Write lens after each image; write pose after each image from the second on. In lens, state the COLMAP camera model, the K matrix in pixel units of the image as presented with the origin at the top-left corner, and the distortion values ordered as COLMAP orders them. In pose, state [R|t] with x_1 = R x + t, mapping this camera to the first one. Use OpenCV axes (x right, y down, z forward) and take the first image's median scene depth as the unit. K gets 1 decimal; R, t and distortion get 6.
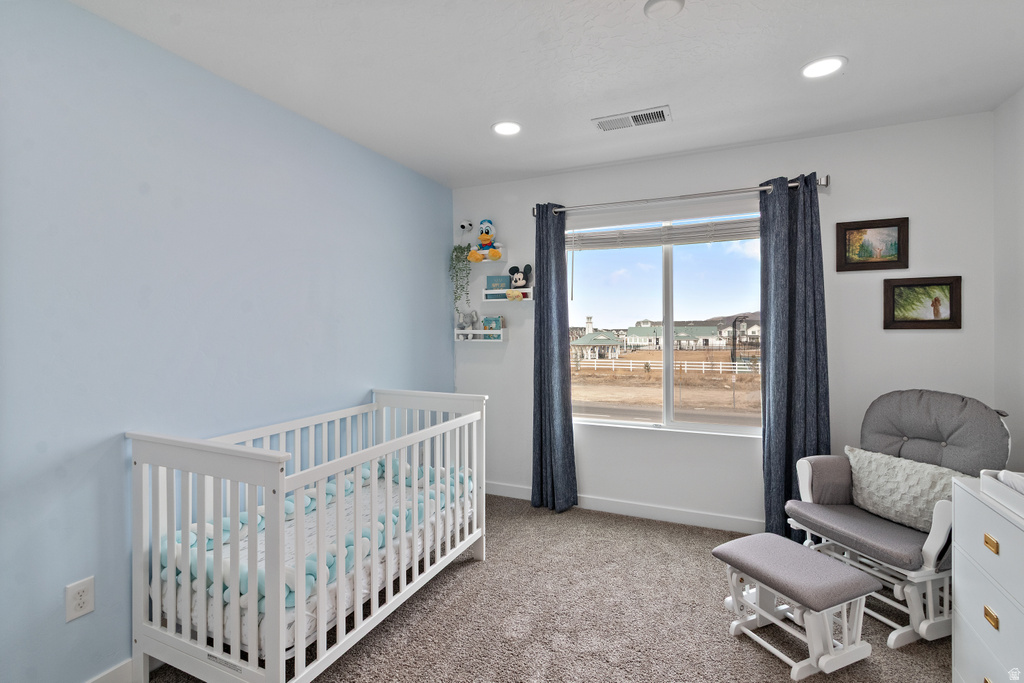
lens RADIAL K [[478.3, 0, 514.1], [0, 478.3, 325.4], [0, 0, 1]] dist [0.006977, 0.000416]
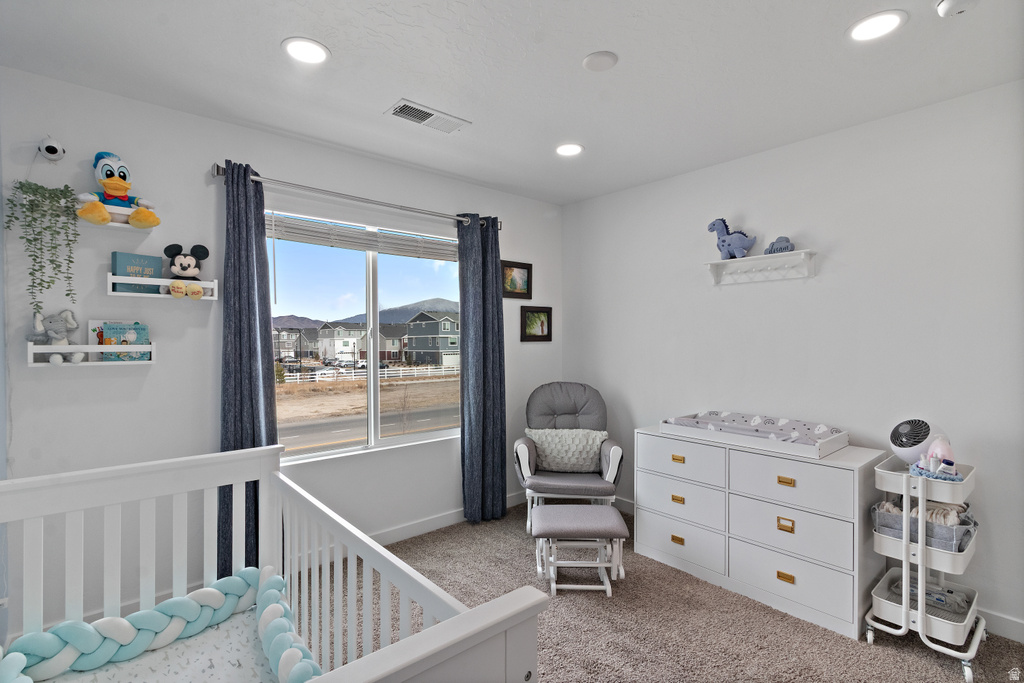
lens RADIAL K [[486.4, 0, 502.1], [0, 486.4, 338.7], [0, 0, 1]] dist [0.001277, -0.000168]
pose [[0.429912, 0.002890, 0.902866, -0.495705], [-0.003637, 0.999992, -0.001469, 0.001661], [-0.902864, -0.002652, 0.429919, 0.417919]]
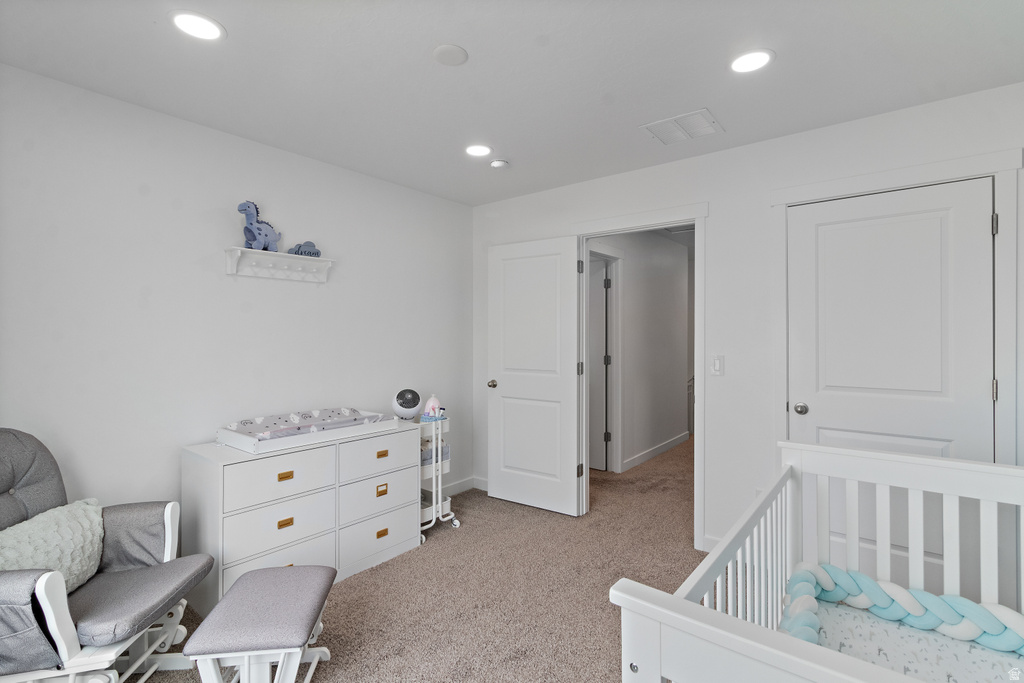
lens RADIAL K [[486.4, 0, 502.1], [0, 486.4, 338.7], [0, 0, 1]] dist [0.001277, -0.000168]
pose [[-0.967159, 0.003940, 0.254142, -0.057537], [0.004854, 0.999984, 0.002971, 0.001158], [-0.254126, 0.004107, -0.967162, 1.205409]]
